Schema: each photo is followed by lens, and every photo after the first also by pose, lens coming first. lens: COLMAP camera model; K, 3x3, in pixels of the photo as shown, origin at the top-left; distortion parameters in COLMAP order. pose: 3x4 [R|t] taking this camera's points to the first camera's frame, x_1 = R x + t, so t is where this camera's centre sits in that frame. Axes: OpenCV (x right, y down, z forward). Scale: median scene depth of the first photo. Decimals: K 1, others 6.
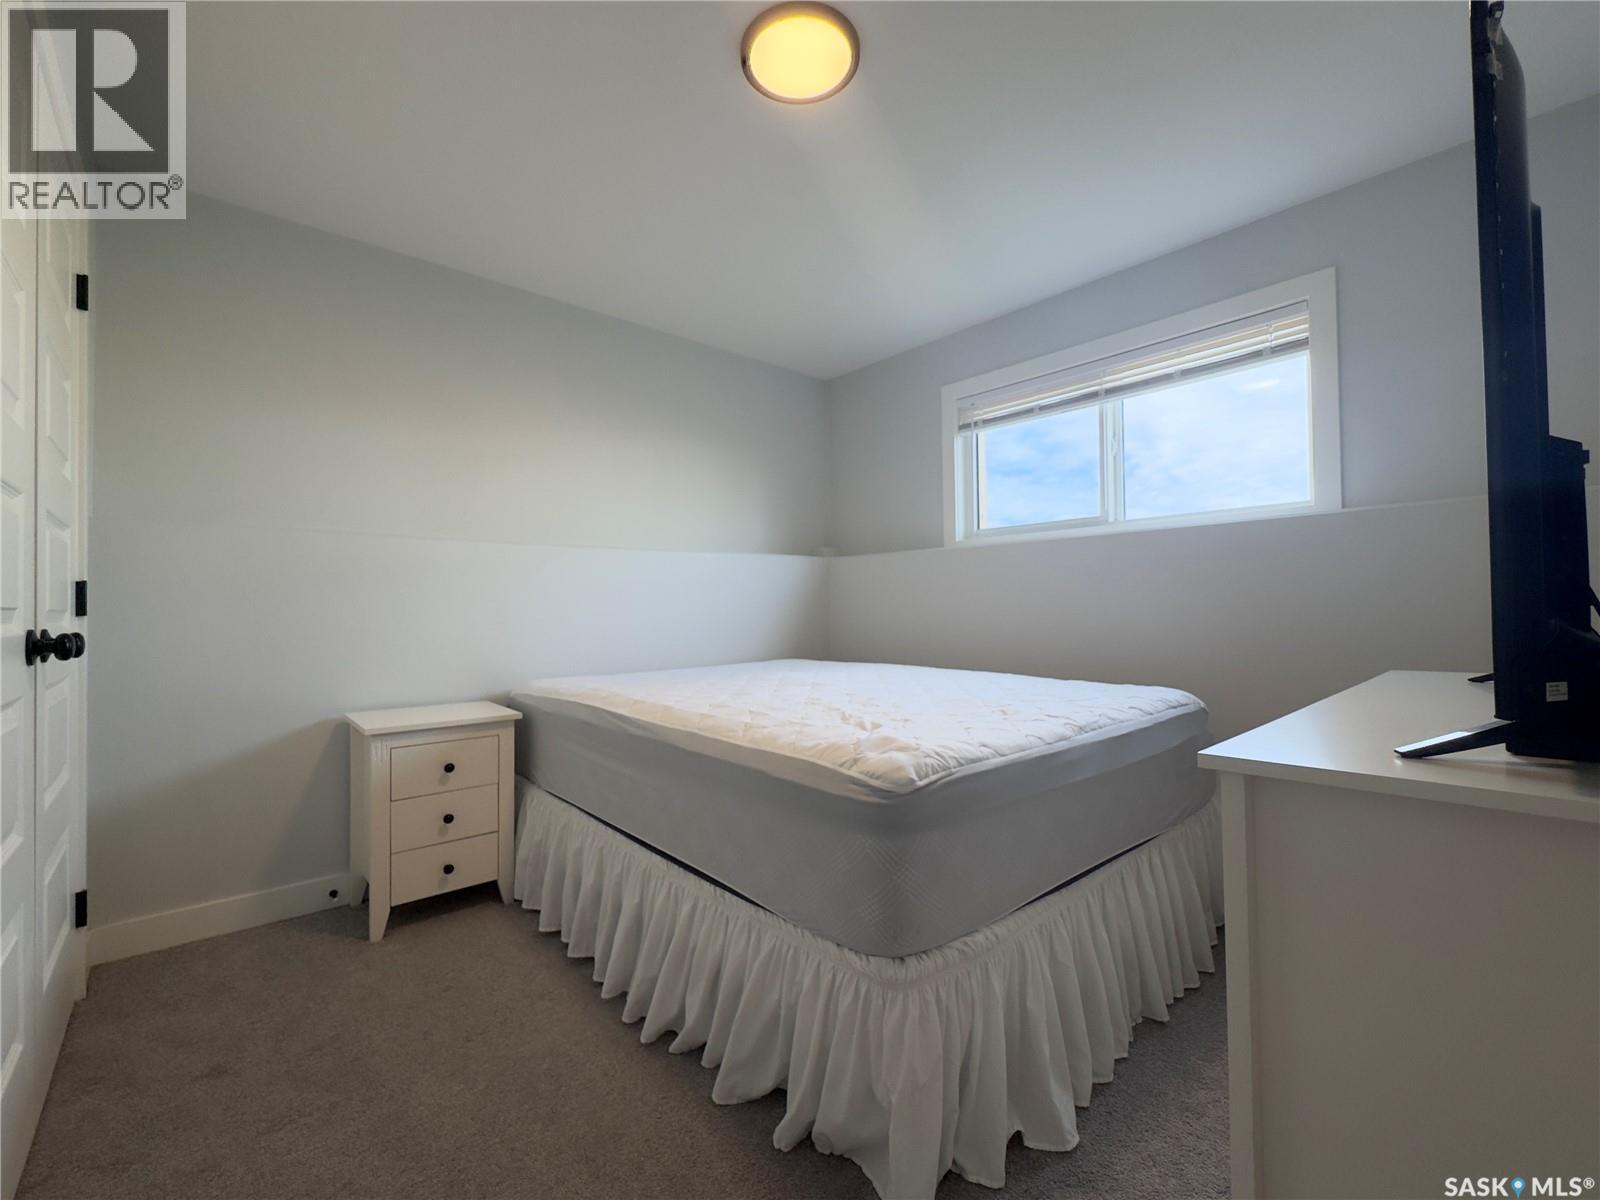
lens RADIAL K [[693.2, 0, 800.0], [0, 693.2, 600.0], [0, 0, 1]] dist [-0.000429, -0.000081]
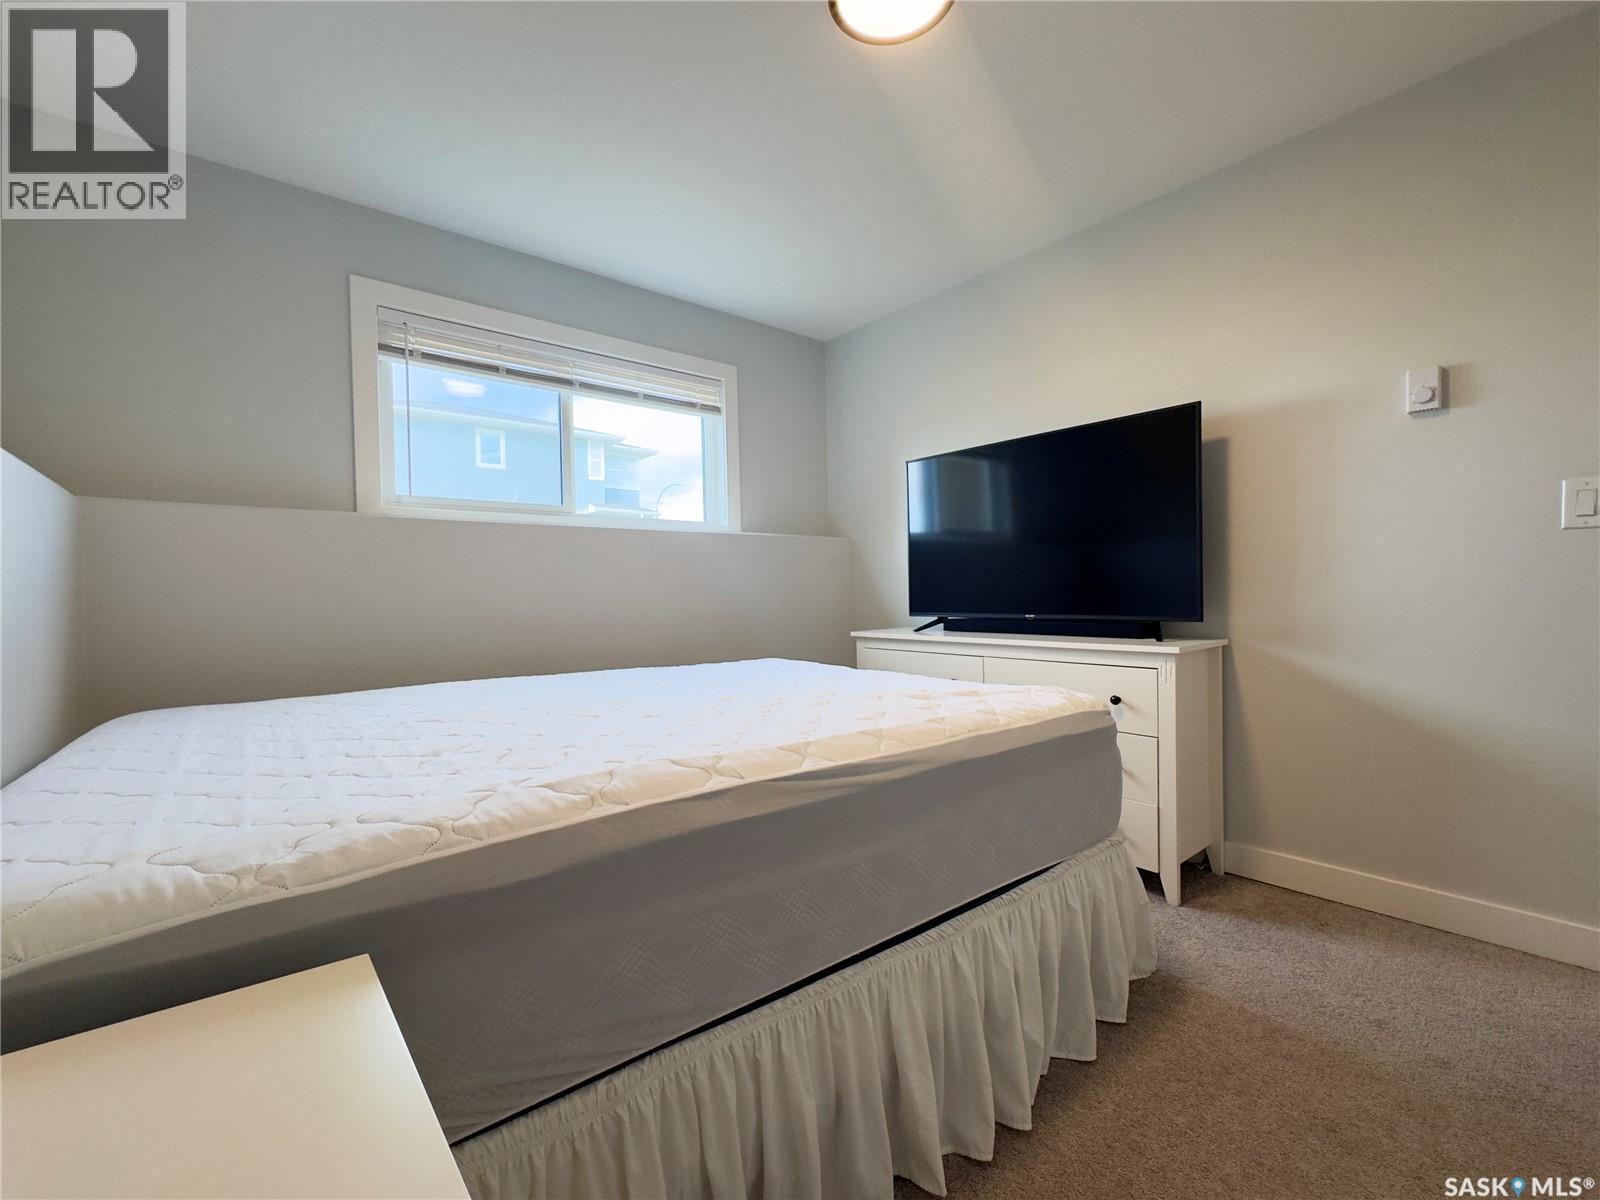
lens RADIAL K [[693.2, 0, 800.0], [0, 693.2, 600.0], [0, 0, 1]] dist [-0.000429, -0.000081]
pose [[0.011750, 0.000610, 0.999931, -0.499741], [0.007316, 0.999973, -0.000696, 0.012592], [-0.999904, 0.007324, 0.011745, 0.605399]]
